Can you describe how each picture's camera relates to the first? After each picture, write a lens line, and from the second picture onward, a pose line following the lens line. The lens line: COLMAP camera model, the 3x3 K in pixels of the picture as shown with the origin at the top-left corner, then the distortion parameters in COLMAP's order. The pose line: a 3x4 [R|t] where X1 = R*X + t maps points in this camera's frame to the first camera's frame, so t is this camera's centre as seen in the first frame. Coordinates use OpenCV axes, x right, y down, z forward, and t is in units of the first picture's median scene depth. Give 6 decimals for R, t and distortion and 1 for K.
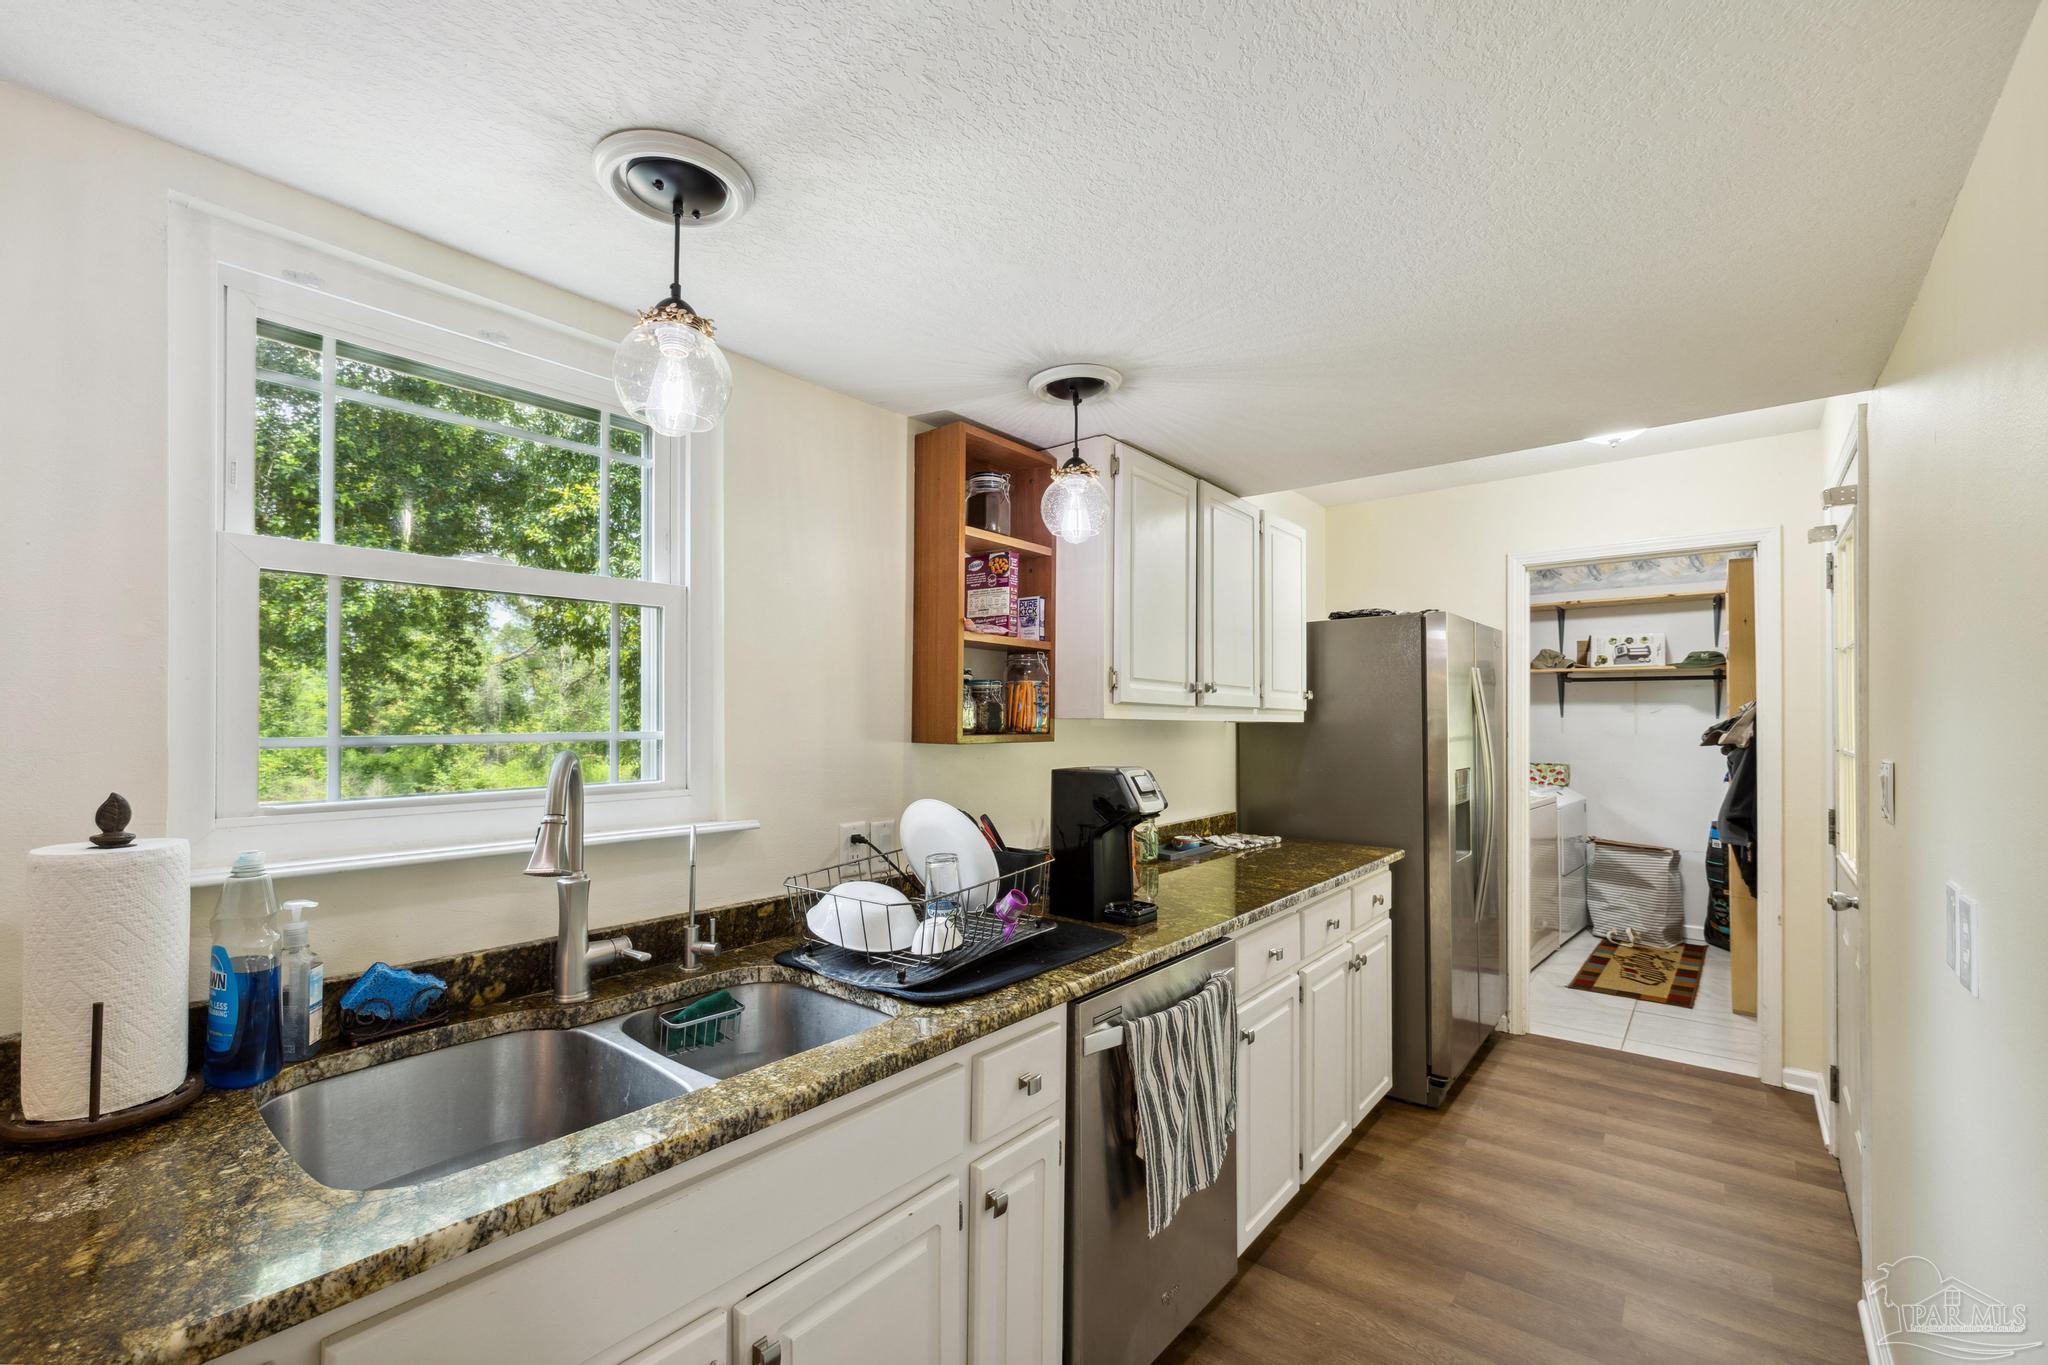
lens RADIAL K [[867.7, 0, 1026.7], [0, 867.7, 708.7], [0, 0, 1]] dist [0.000235, -0.000056]
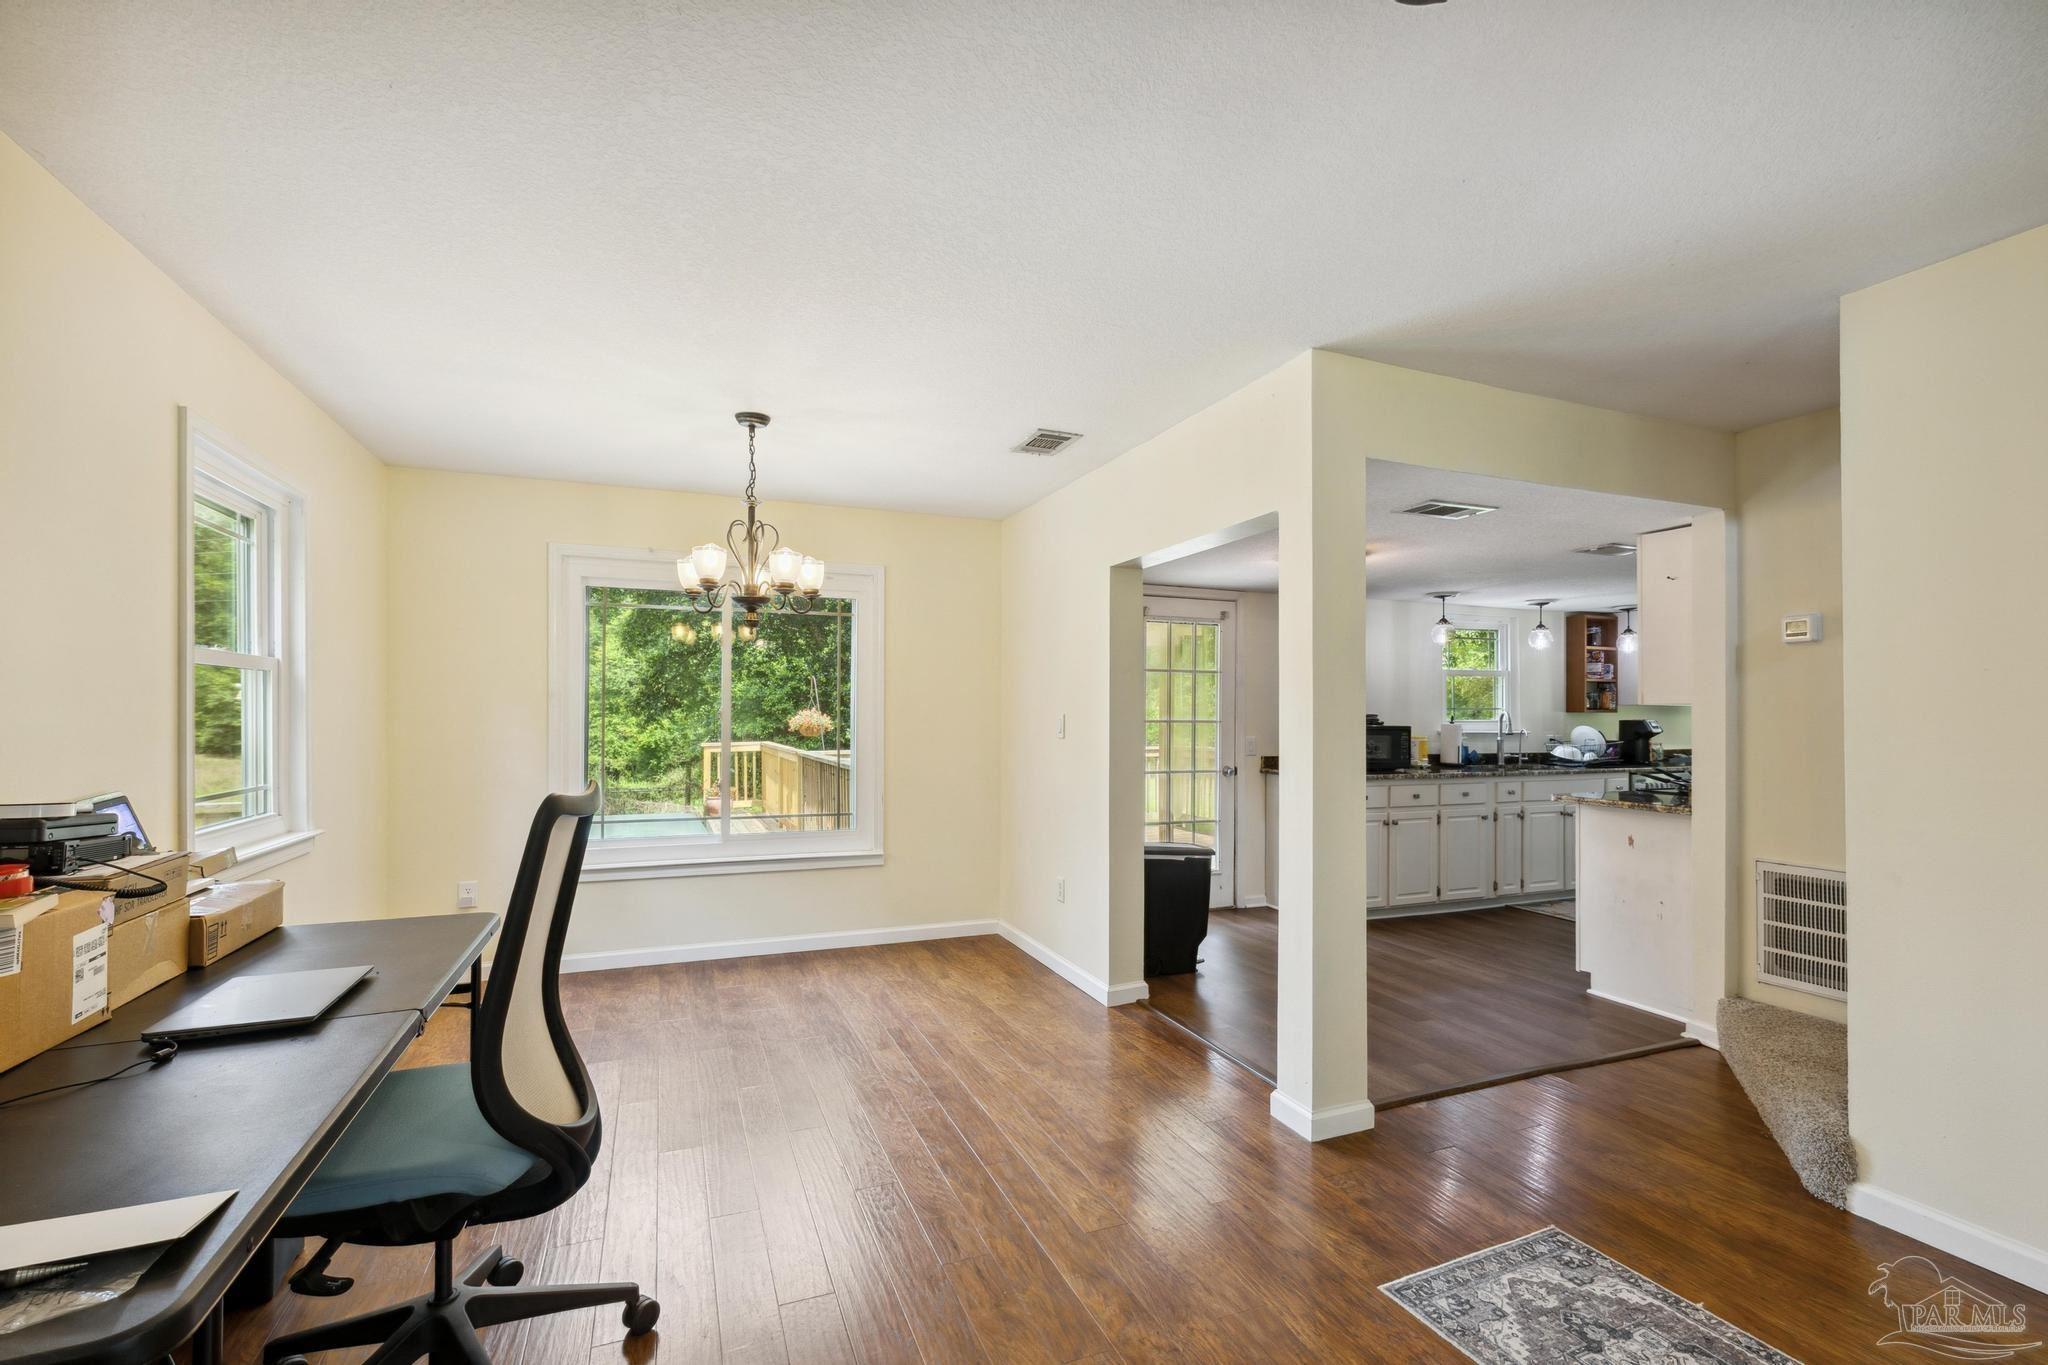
lens RADIAL K [[887.7, 0, 1014.4], [0, 887.7, 712.2], [0, 0, 1]] dist [0.009815, -0.000207]
pose [[0.874399, -0.003811, -0.485193, -0.230192], [0.007328, 0.999959, 0.005352, 0.003830], [0.485153, -0.008236, 0.874391, -2.097899]]
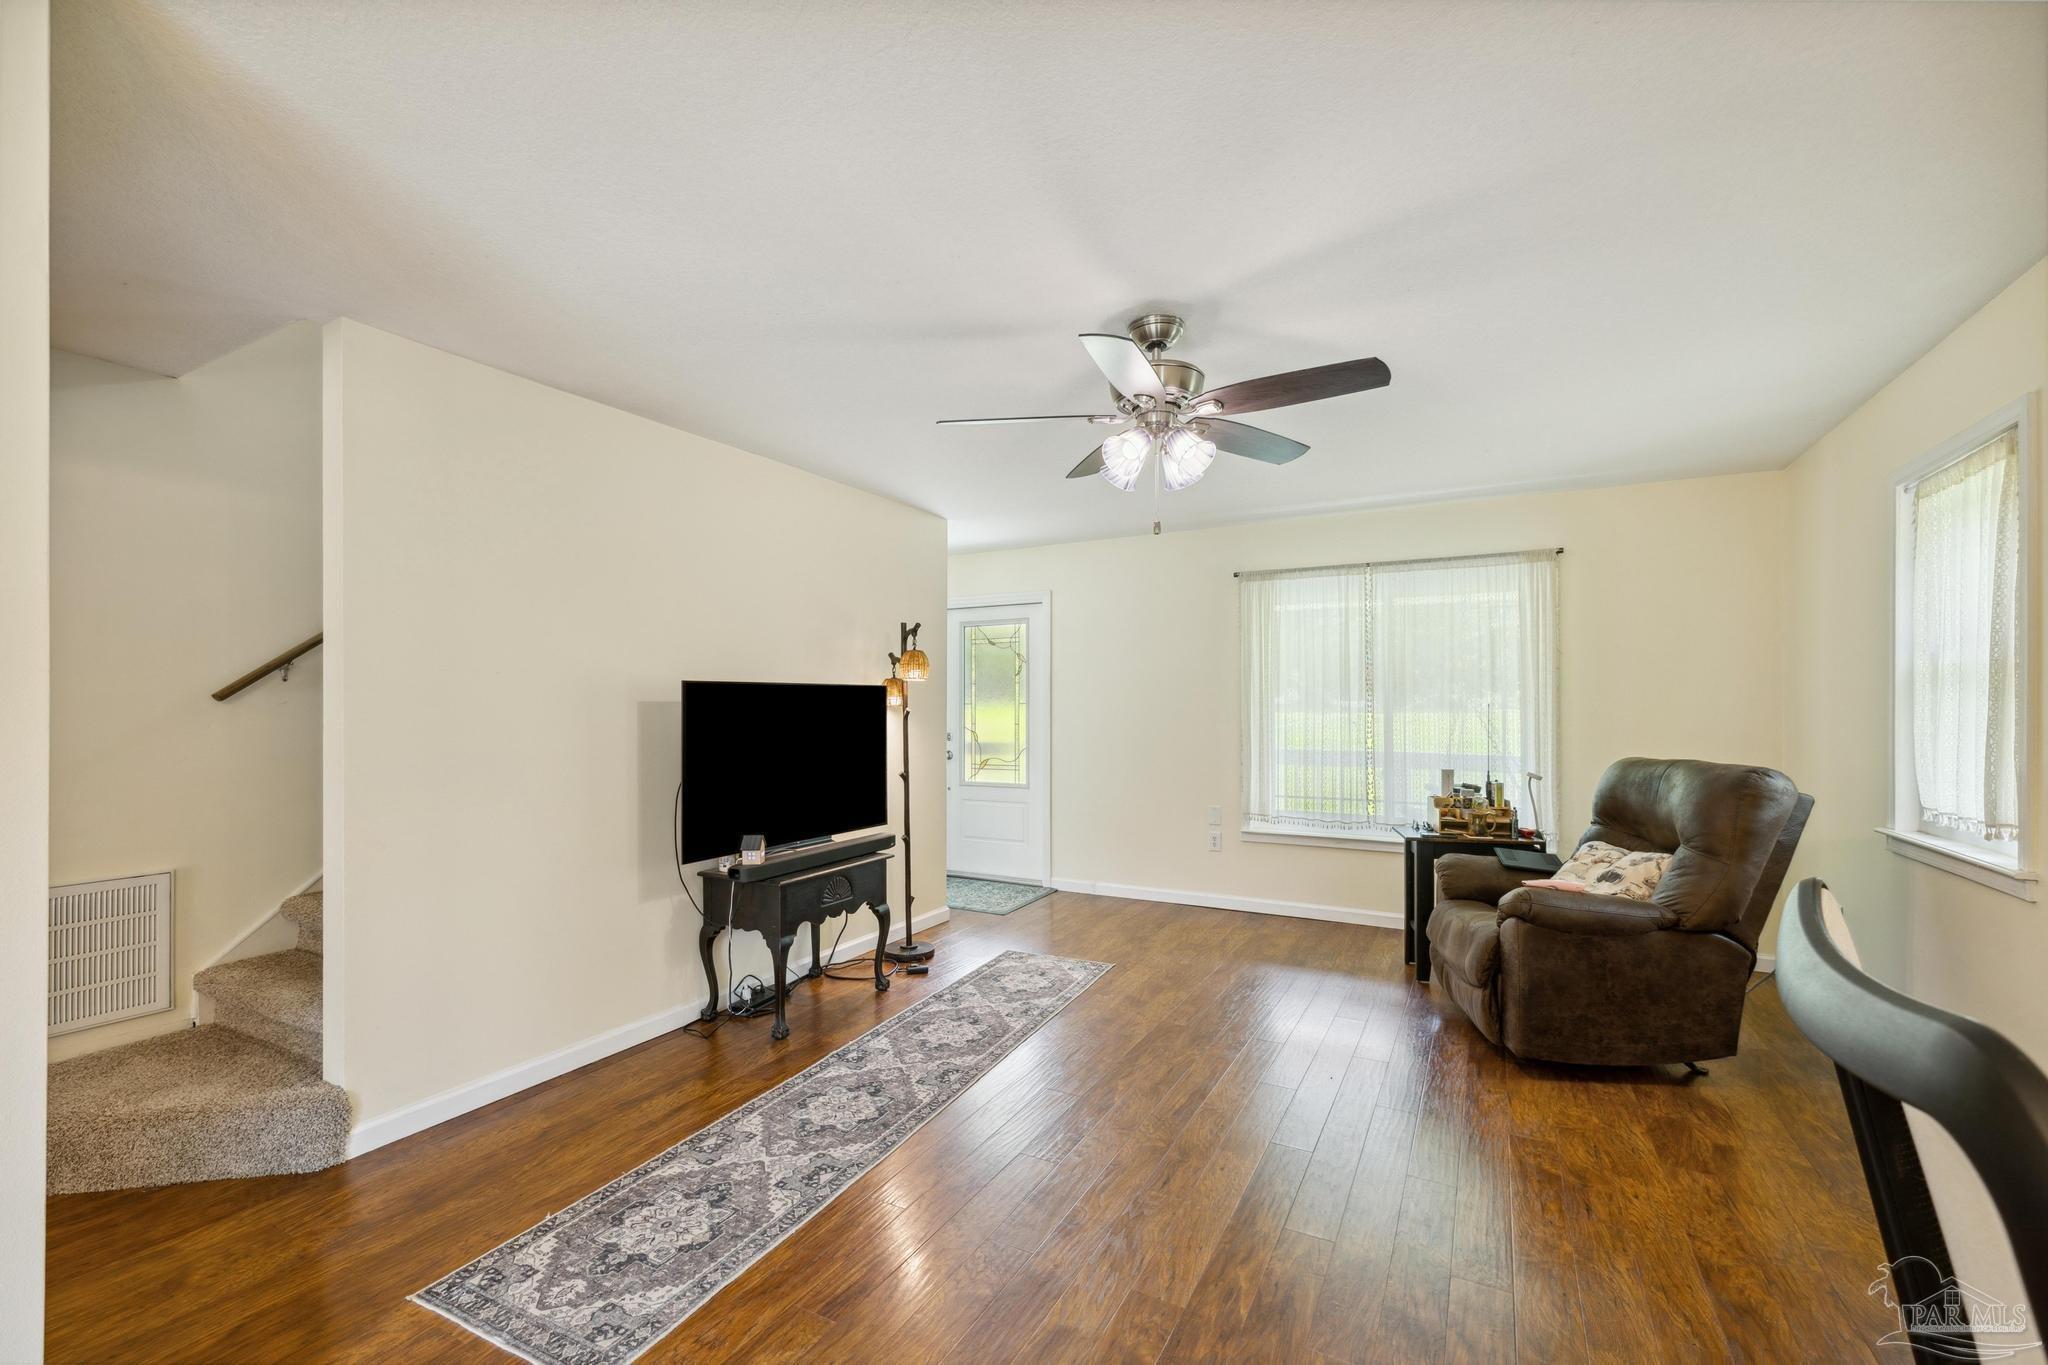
lens RADIAL K [[867.7, 0, 1026.7], [0, 867.7, 708.7], [0, 0, 1]] dist [0.000235, -0.000056]
pose [[-0.184528, -0.007369, 0.982800, -0.914874], [-0.007129, 0.999956, 0.006159, 0.011230], [-0.982801, -0.005870, -0.184573, -1.528998]]
